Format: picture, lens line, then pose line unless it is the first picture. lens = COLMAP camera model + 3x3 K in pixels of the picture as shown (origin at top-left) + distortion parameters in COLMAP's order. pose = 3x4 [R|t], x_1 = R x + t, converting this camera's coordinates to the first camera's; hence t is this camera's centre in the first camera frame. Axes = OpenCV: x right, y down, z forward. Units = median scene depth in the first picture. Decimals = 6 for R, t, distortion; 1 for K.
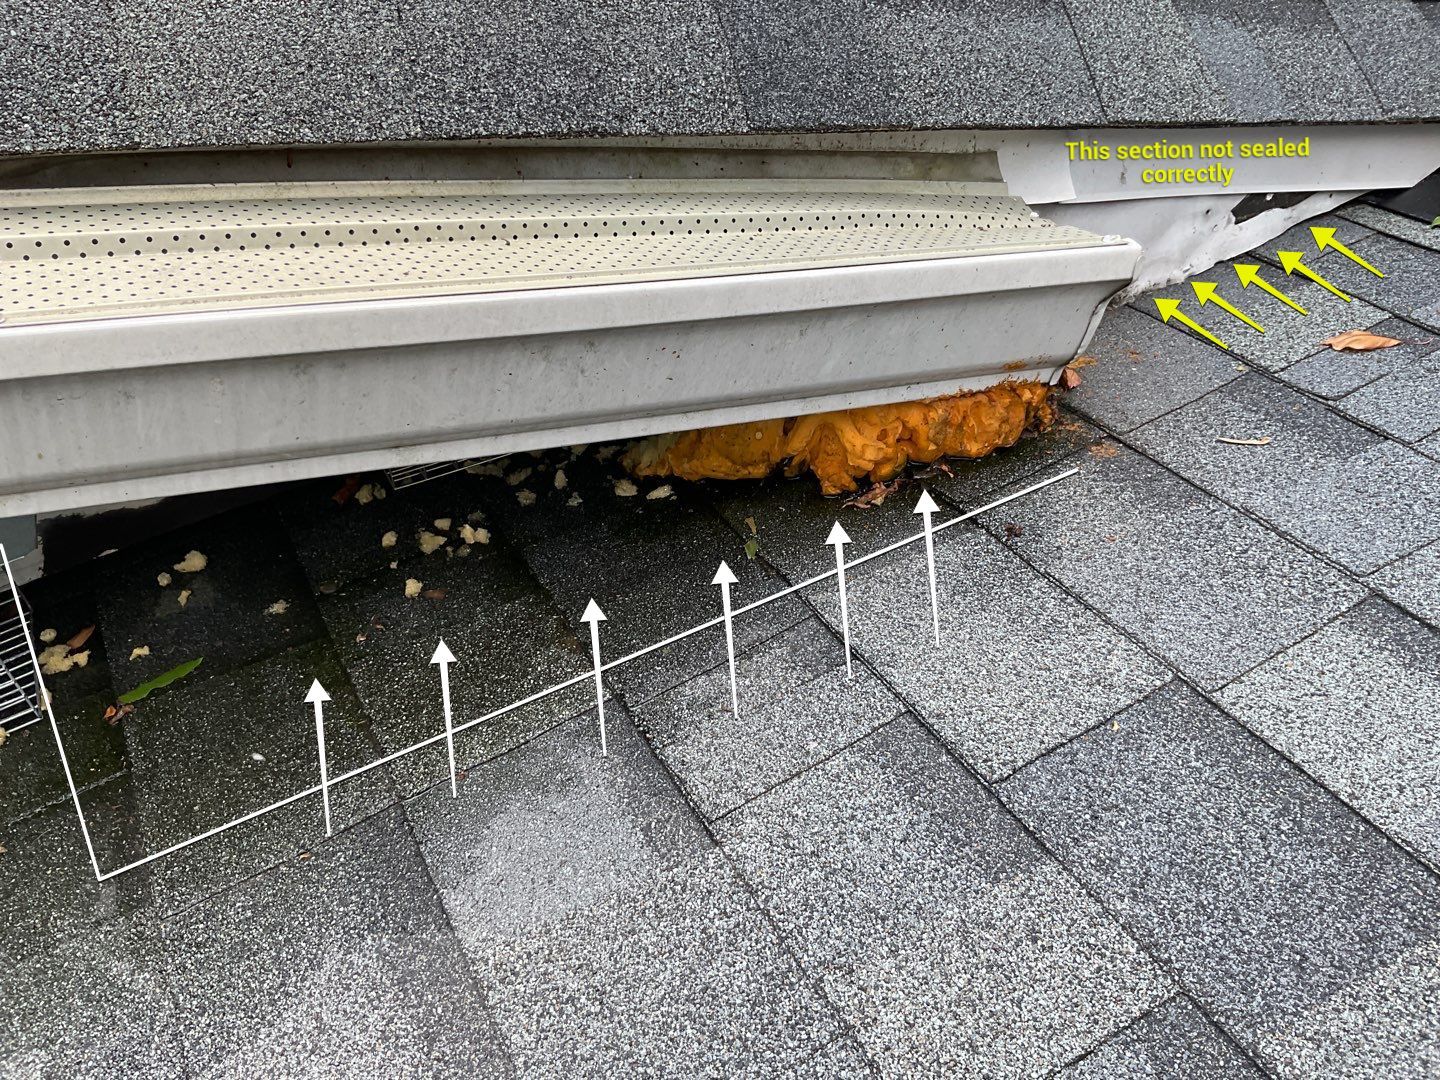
lens RADIAL K [[1189.0, 0, 709.2], [0, 1189.0, 562.2], [0, 0, 1]] dist [0.056164, -0.112013]
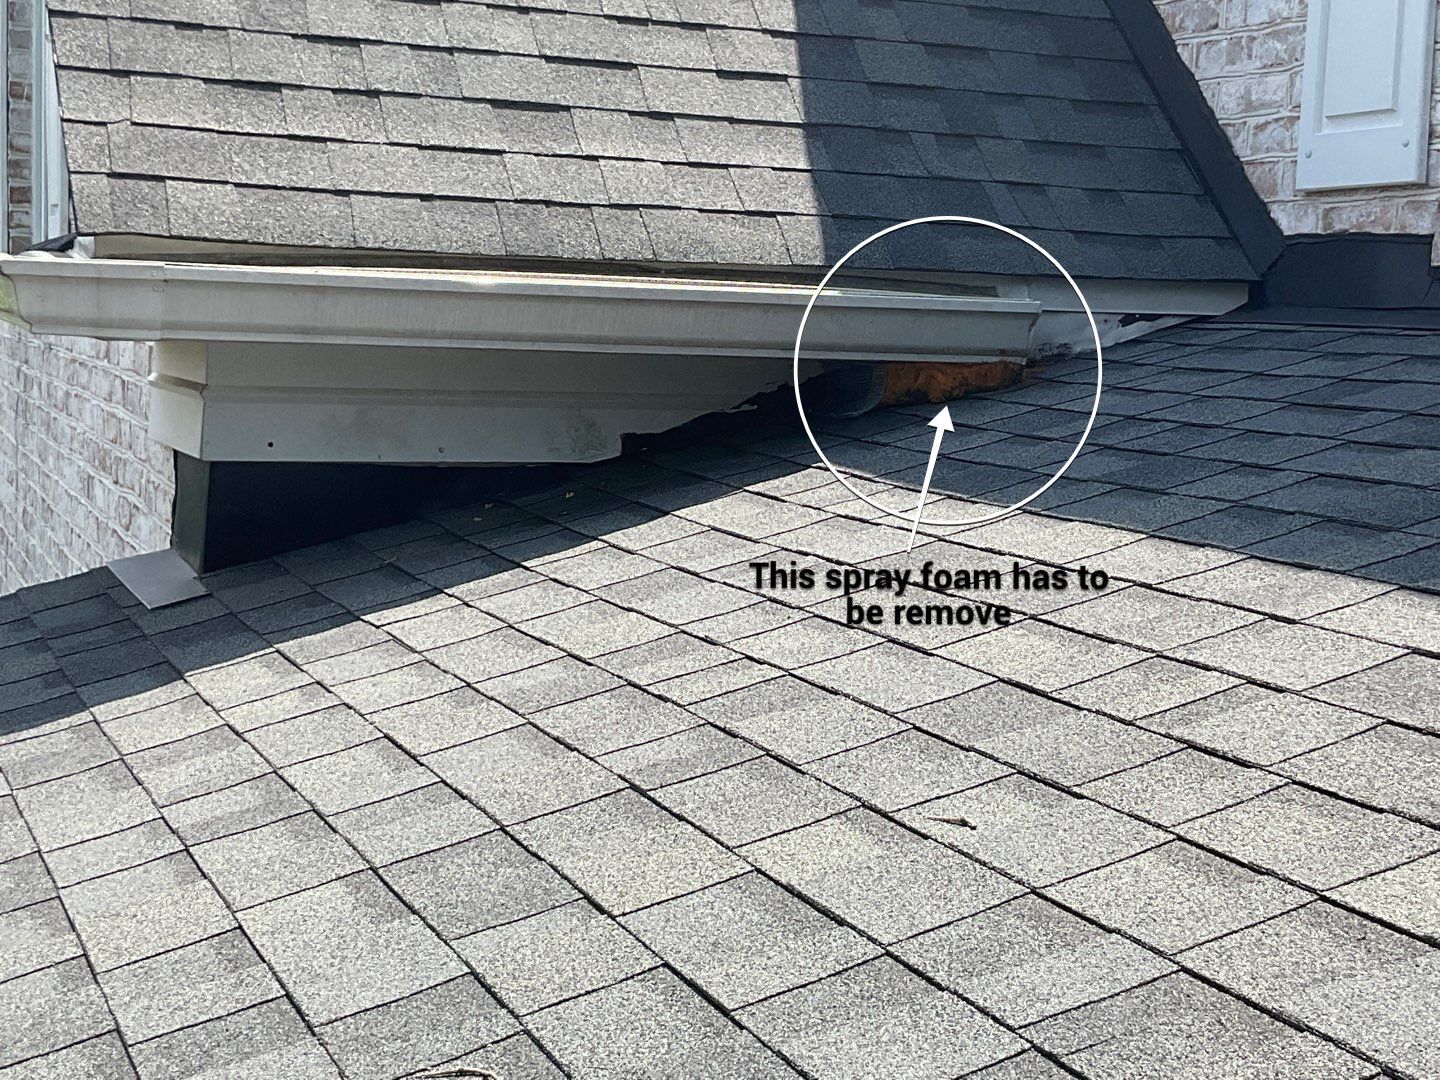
lens RADIAL K [[2228.1, 0, 707.0], [0, 2228.1, 536.3], [0, 0, 1]] dist [0.073123, 0.000000]
pose [[0.994661, -0.043249, -0.093694, 0.060337], [-0.001525, 0.901680, -0.432401, 2.616842], [0.103183, 0.430235, 0.896800, -3.700191]]
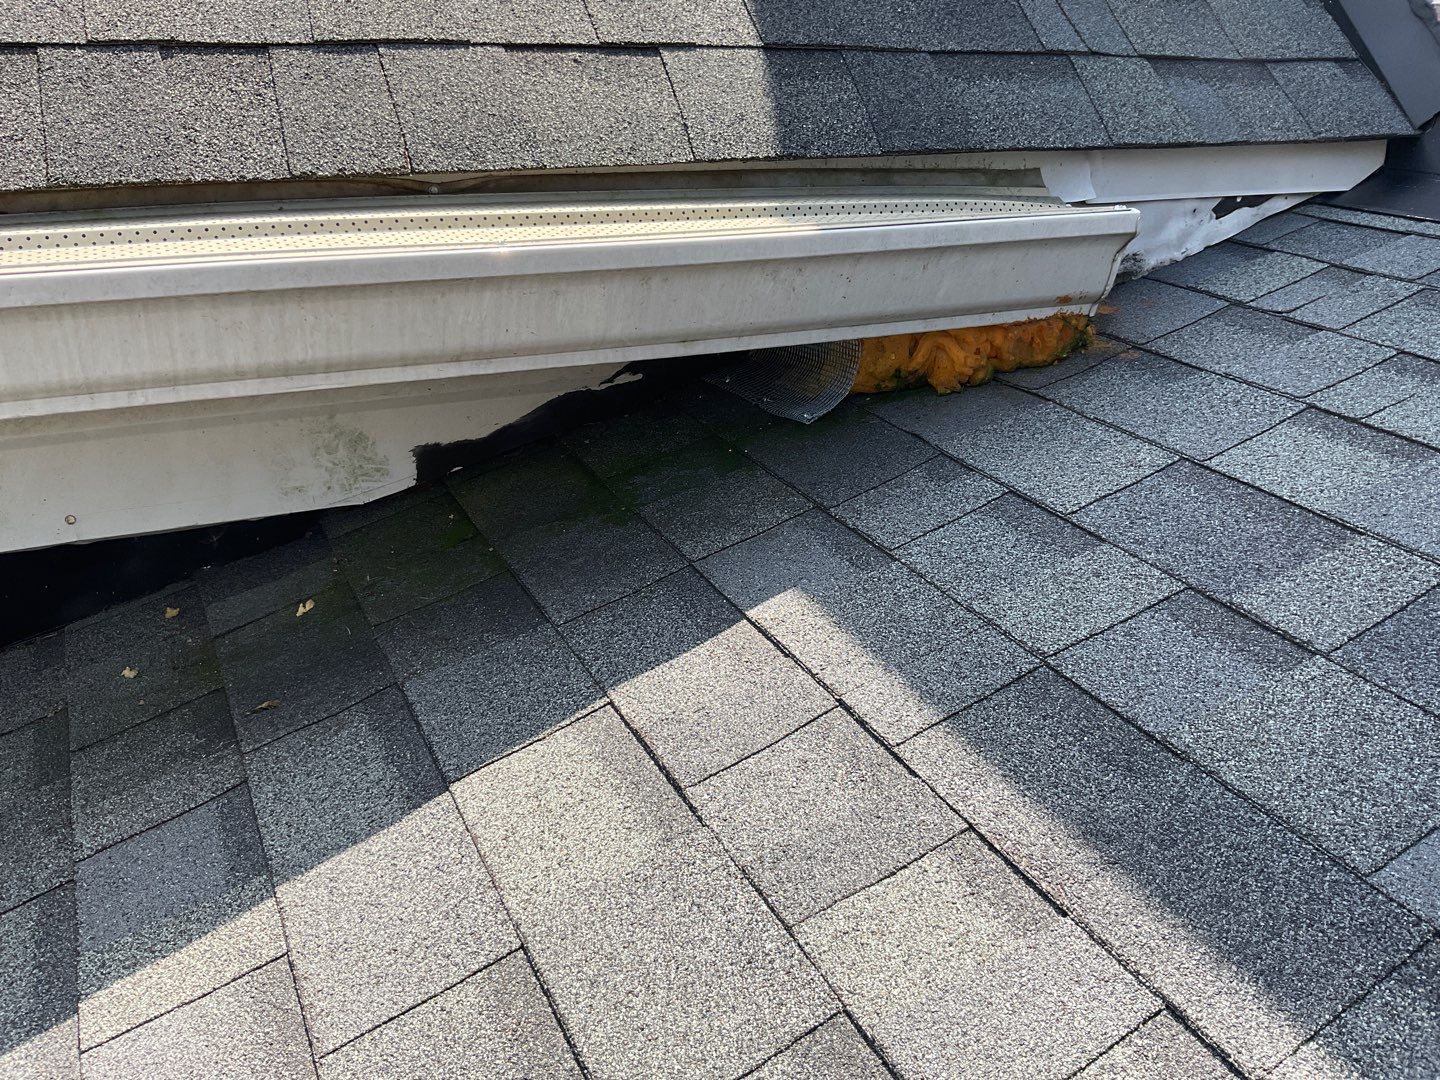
lens RADIAL K [[1187.9, 0, 711.3], [0, 1187.9, 544.3], [0, 0, 1]] dist [0.070433, -0.148238]
pose [[0.997367, -0.049217, -0.053259, -0.135237], [0.041800, 0.990317, -0.132379, 0.361130], [0.059258, 0.129804, 0.989767, -0.531045]]
